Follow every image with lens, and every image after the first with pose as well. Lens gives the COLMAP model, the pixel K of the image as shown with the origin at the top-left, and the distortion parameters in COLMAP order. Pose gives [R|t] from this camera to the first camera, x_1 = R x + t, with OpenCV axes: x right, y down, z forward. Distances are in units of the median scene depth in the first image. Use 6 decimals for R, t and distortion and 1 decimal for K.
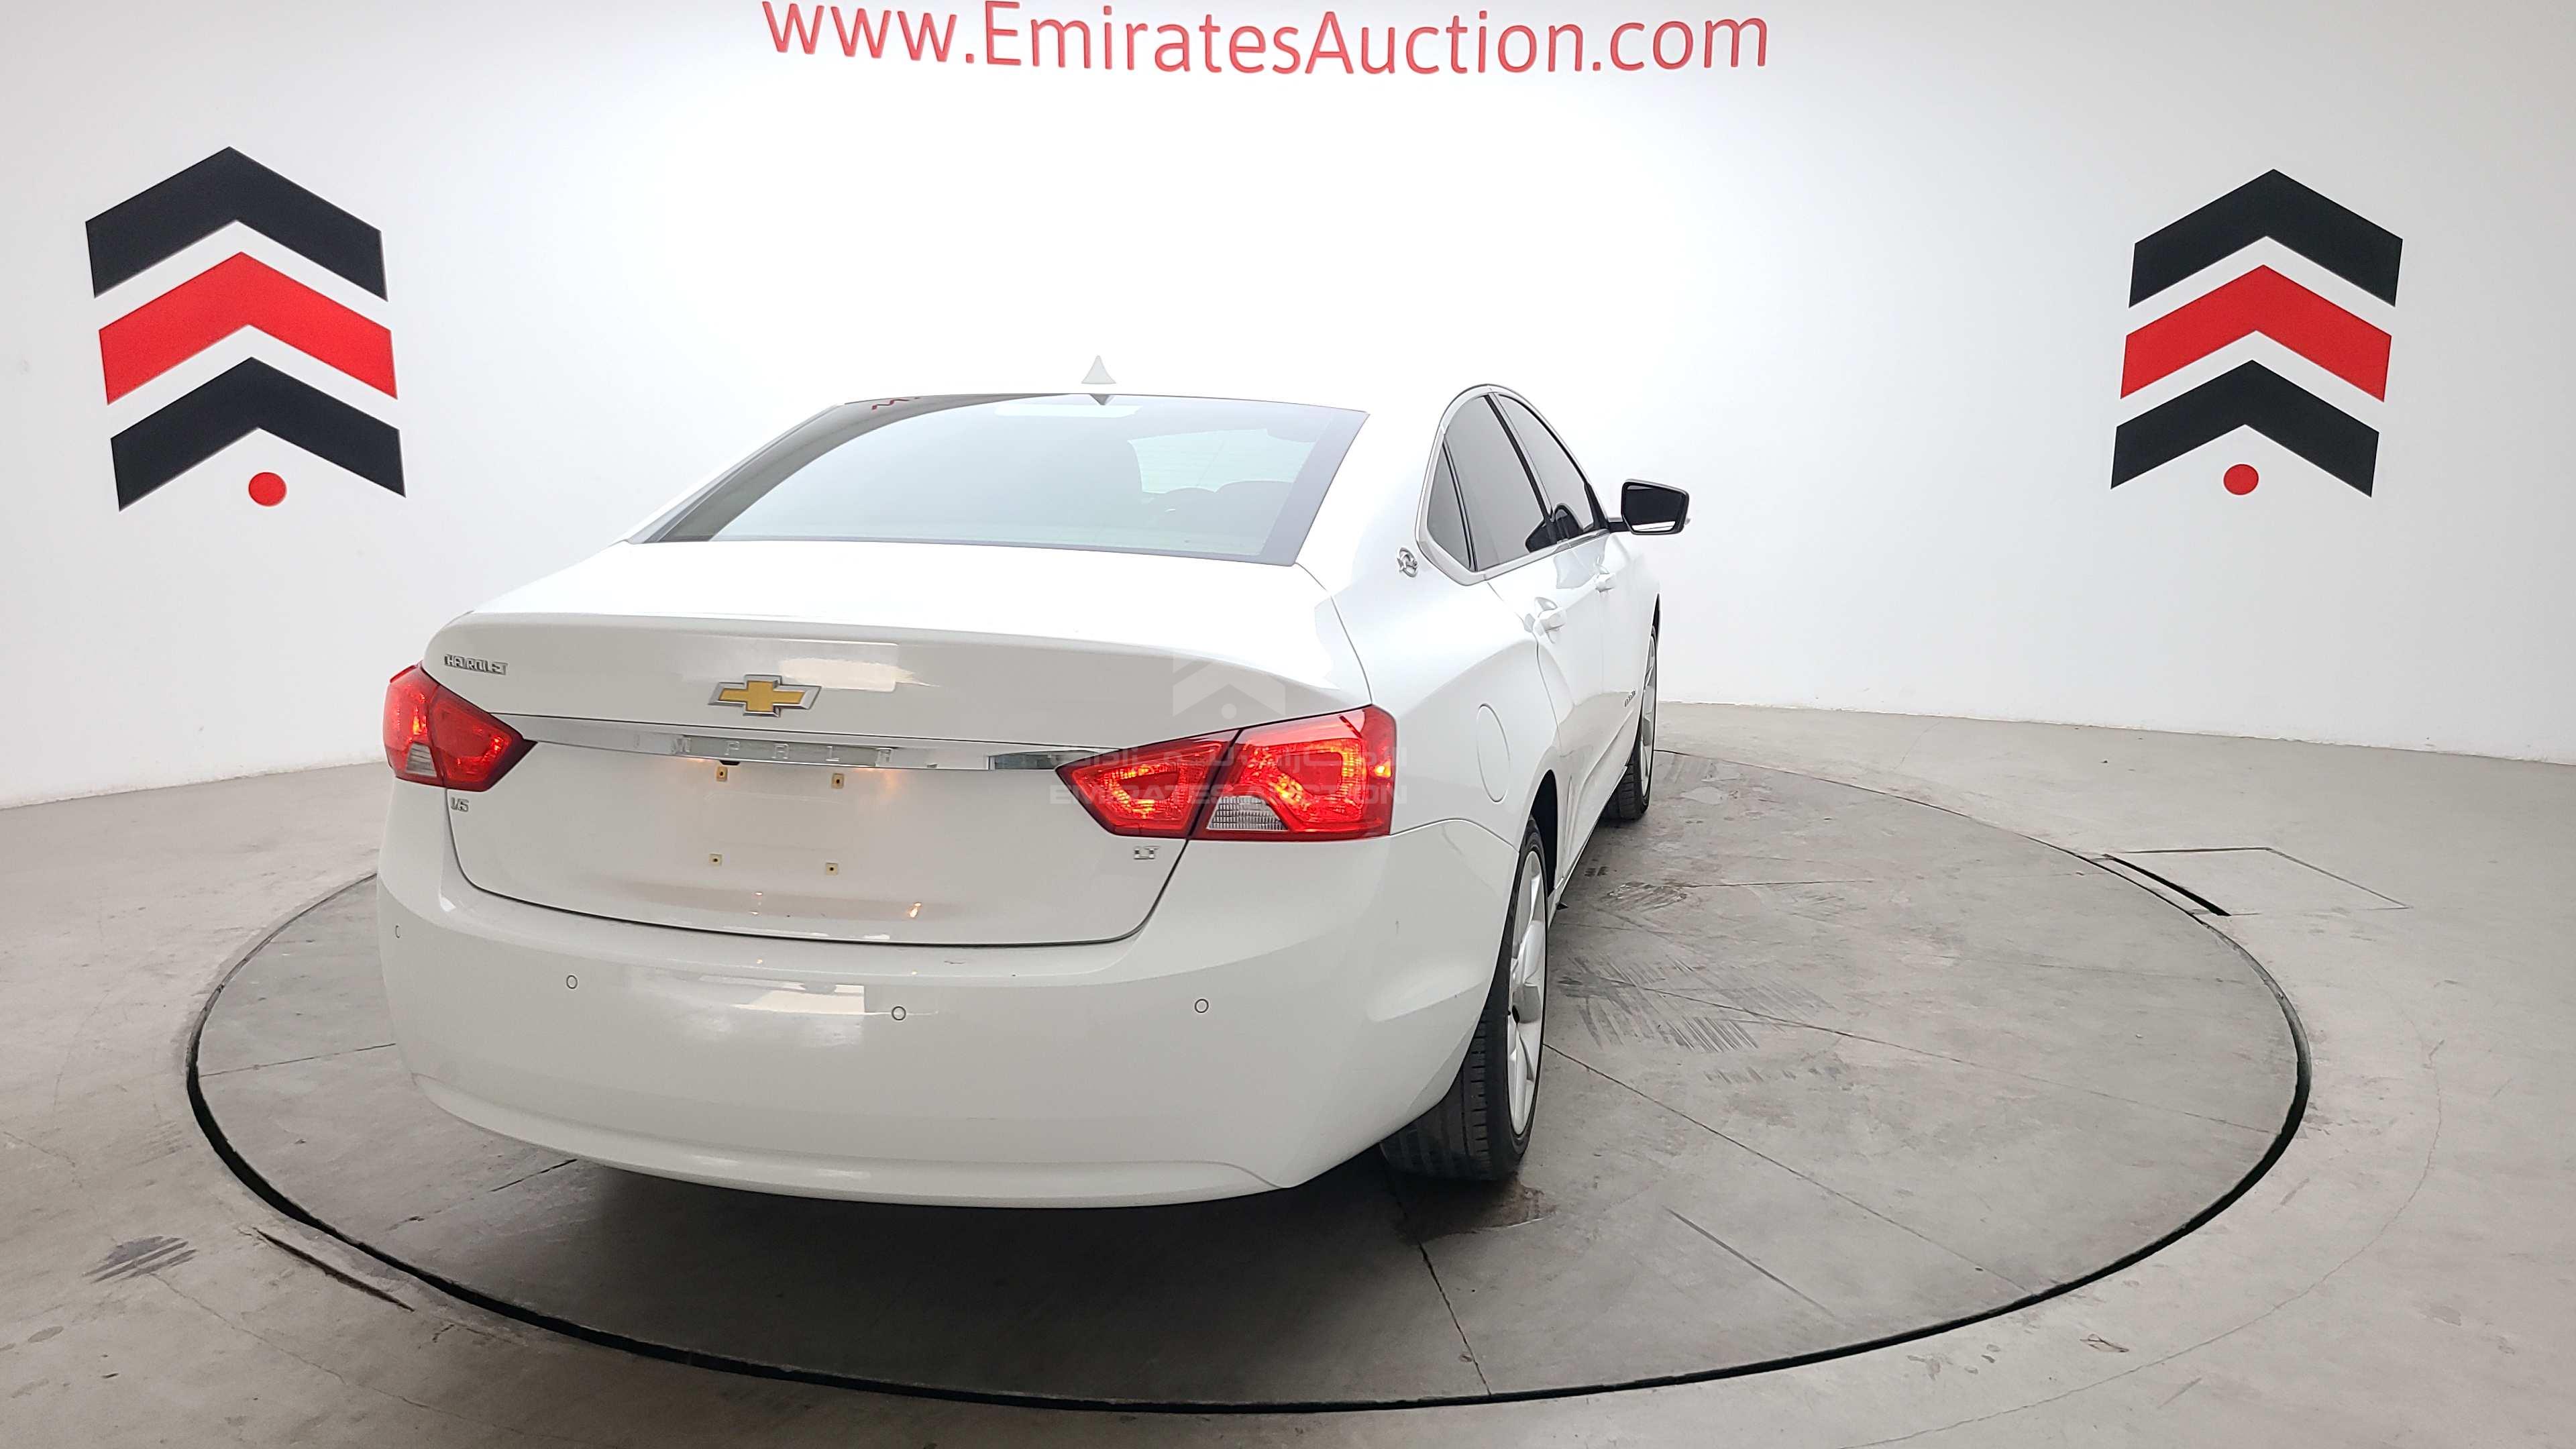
lens RADIAL K [[1846.2, 0, 1288.0], [0, 1846.2, 724.5], [0, 0, 1]] dist [0.058067, 0.002118]
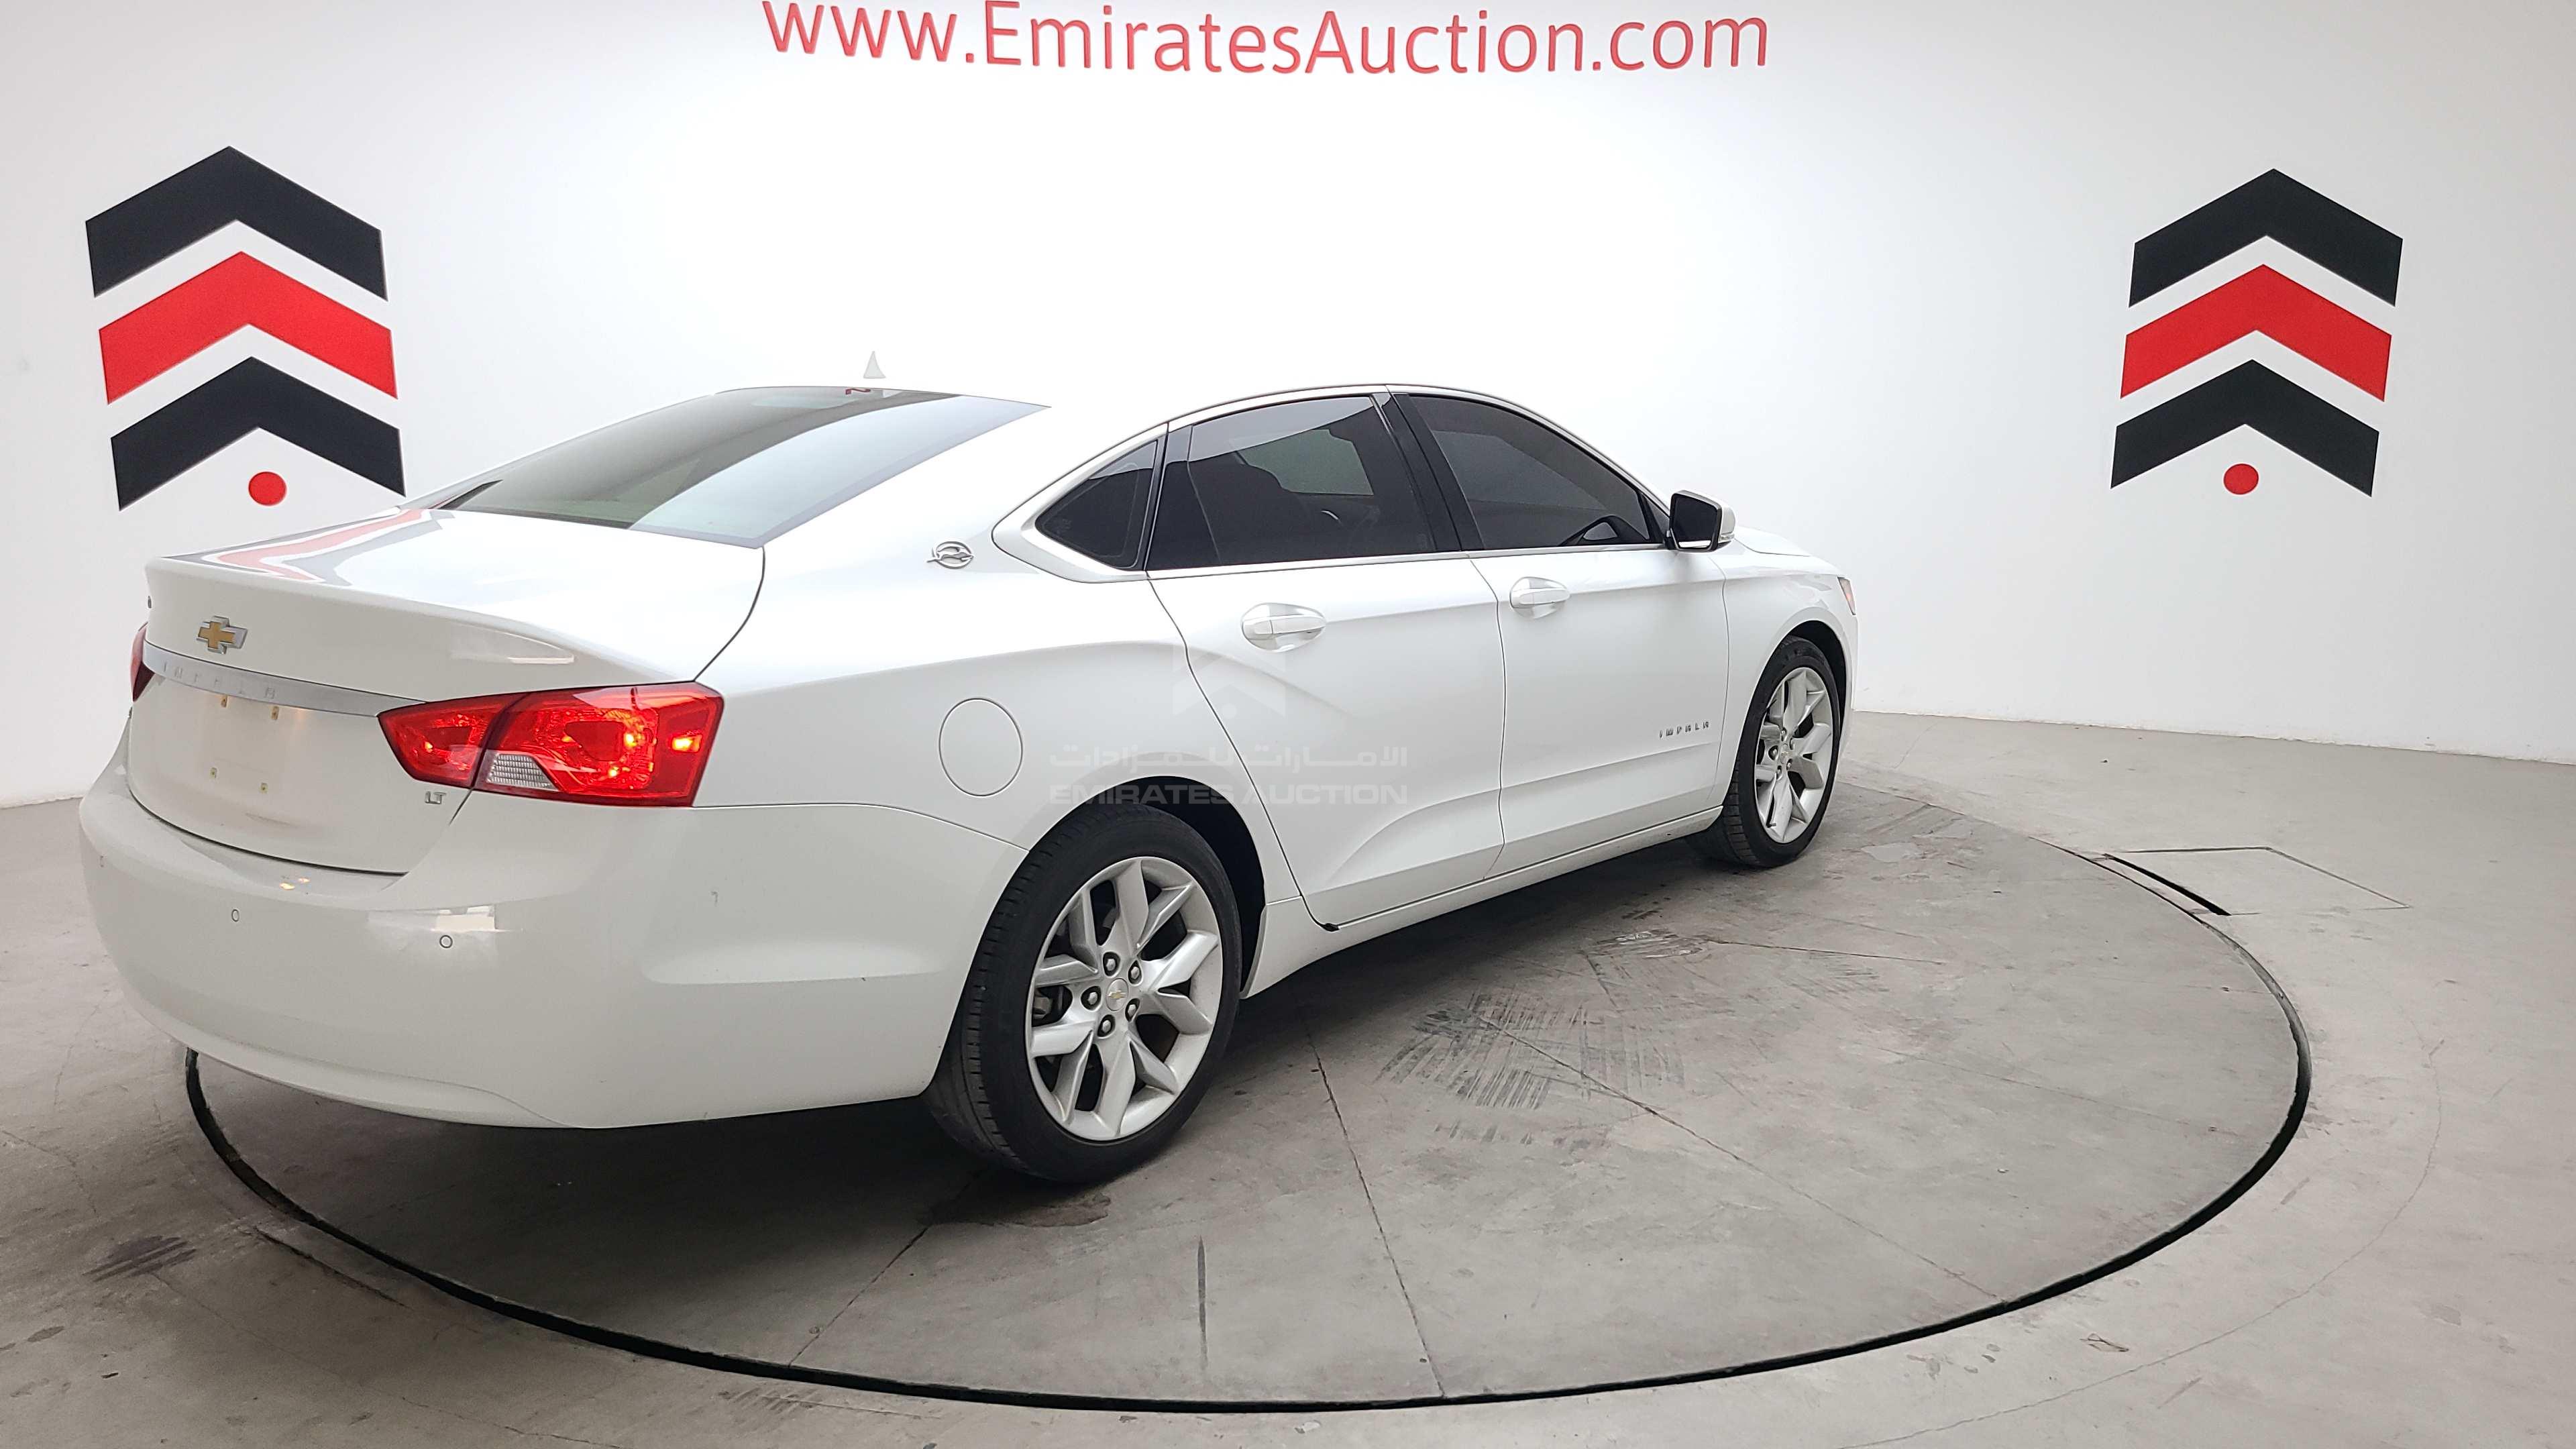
lens RADIAL K [[1846.2, 0, 1288.0], [0, 1846.2, 724.5], [0, 0, 1]] dist [0.058067, 0.002118]
pose [[0.912583, 0.078118, -0.401360, 0.696462], [-0.079860, 0.996729, 0.012418, -0.023552], [0.401017, 0.020720, 0.915836, 0.154418]]
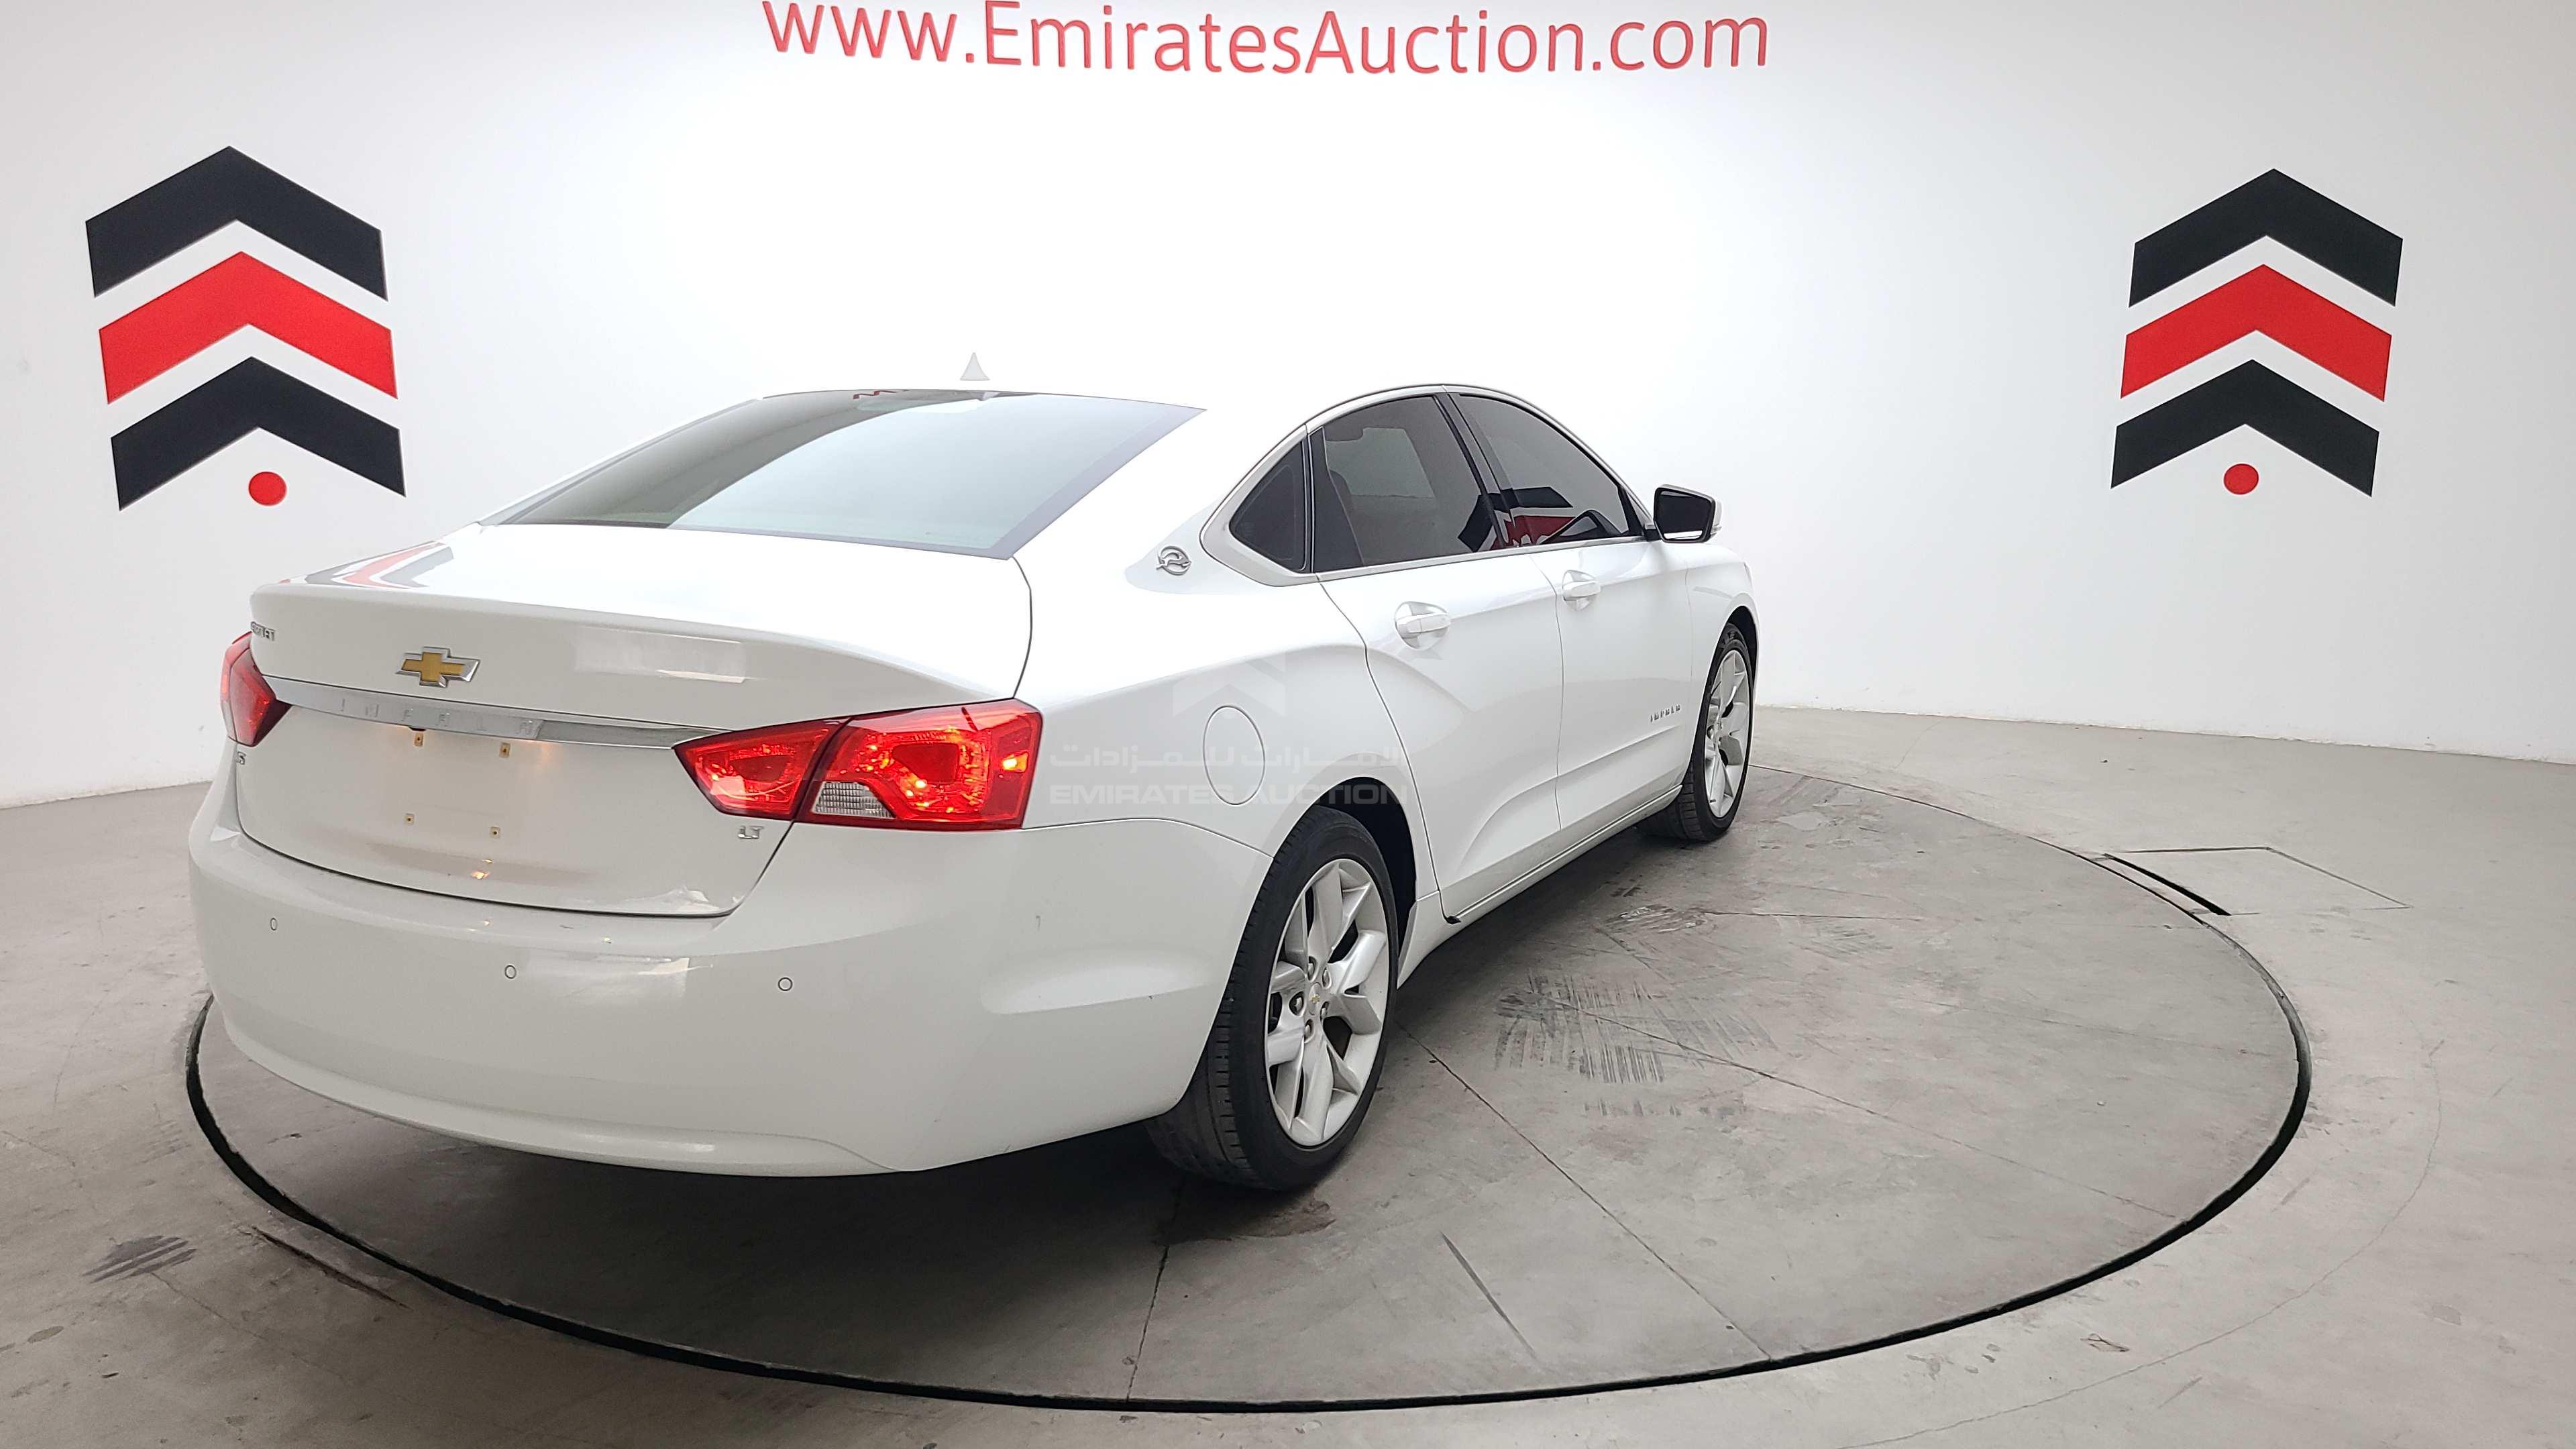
lens RADIAL K [[1846.2, 0, 1288.0], [0, 1846.2, 724.5], [0, 0, 1]] dist [0.058067, 0.002118]
pose [[0.977738, 0.040531, -0.205876, 0.358161], [-0.041033, 0.999156, 0.001833, -0.004079], [0.205777, 0.006655, 0.978576, 0.041100]]
